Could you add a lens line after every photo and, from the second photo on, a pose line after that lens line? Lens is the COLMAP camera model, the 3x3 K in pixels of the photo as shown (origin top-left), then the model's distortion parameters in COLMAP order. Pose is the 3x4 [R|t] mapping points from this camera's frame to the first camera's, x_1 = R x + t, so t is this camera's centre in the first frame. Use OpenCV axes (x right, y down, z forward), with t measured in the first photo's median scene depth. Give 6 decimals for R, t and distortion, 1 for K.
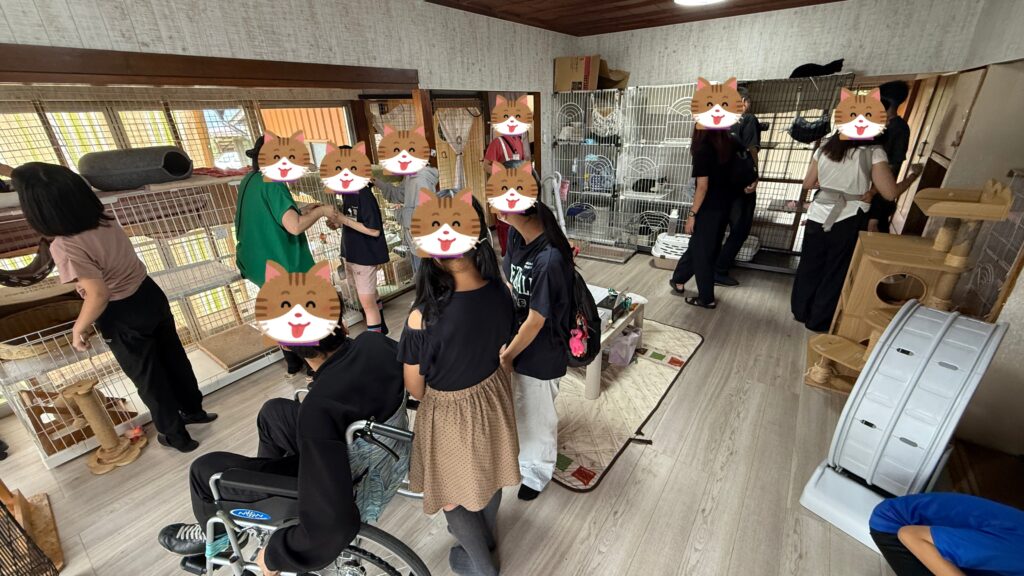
lens RADIAL K [[407.2, 0, 513.4], [0, 407.2, 289.4], [0, 0, 1]] dist [0.000302, -0.000178]
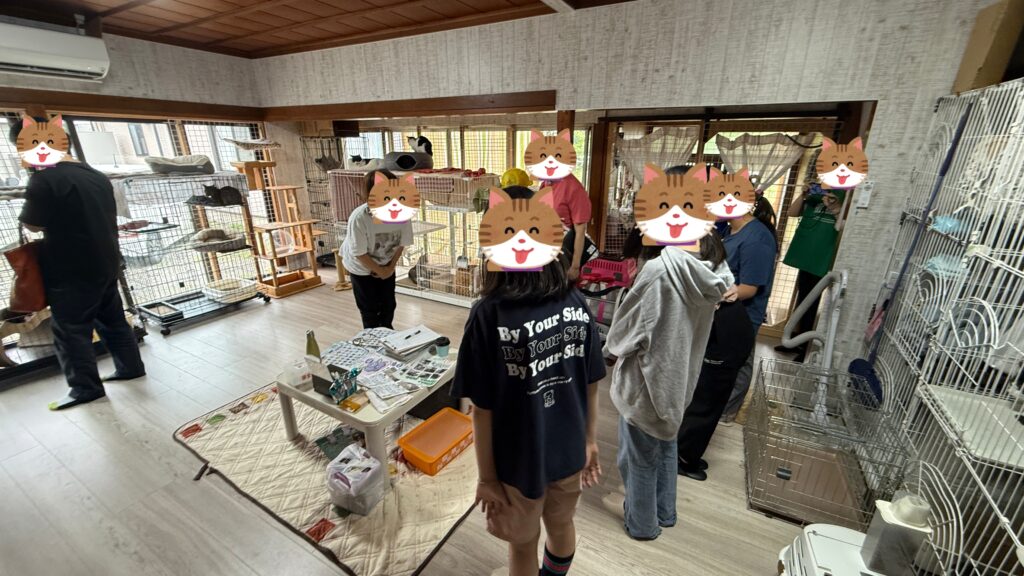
lens RADIAL K [[407.2, 0, 510.0], [0, 407.2, 286.4], [0, 0, 1]] dist [0.000302, -0.000178]
pose [[0.123291, 0.362596, -0.923755, 0.777293], [-0.406030, 0.867808, 0.286443, -0.397351], [0.905505, 0.339756, 0.254218, 0.867428]]
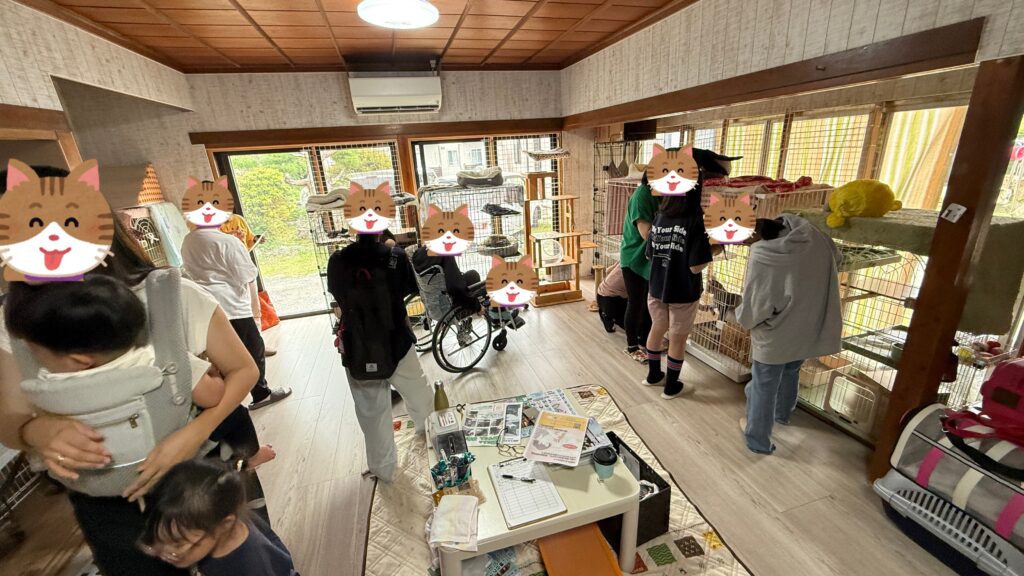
lens RADIAL K [[407.2, 0, 507.1], [0, 407.2, 289.1], [0, 0, 1]] dist [0.000302, -0.000178]
pose [[-0.611882, 0.321412, -0.722700, 0.473055], [-0.239736, 0.795366, 0.556704, -0.453634], [0.753742, 0.513894, -0.409616, 0.990569]]
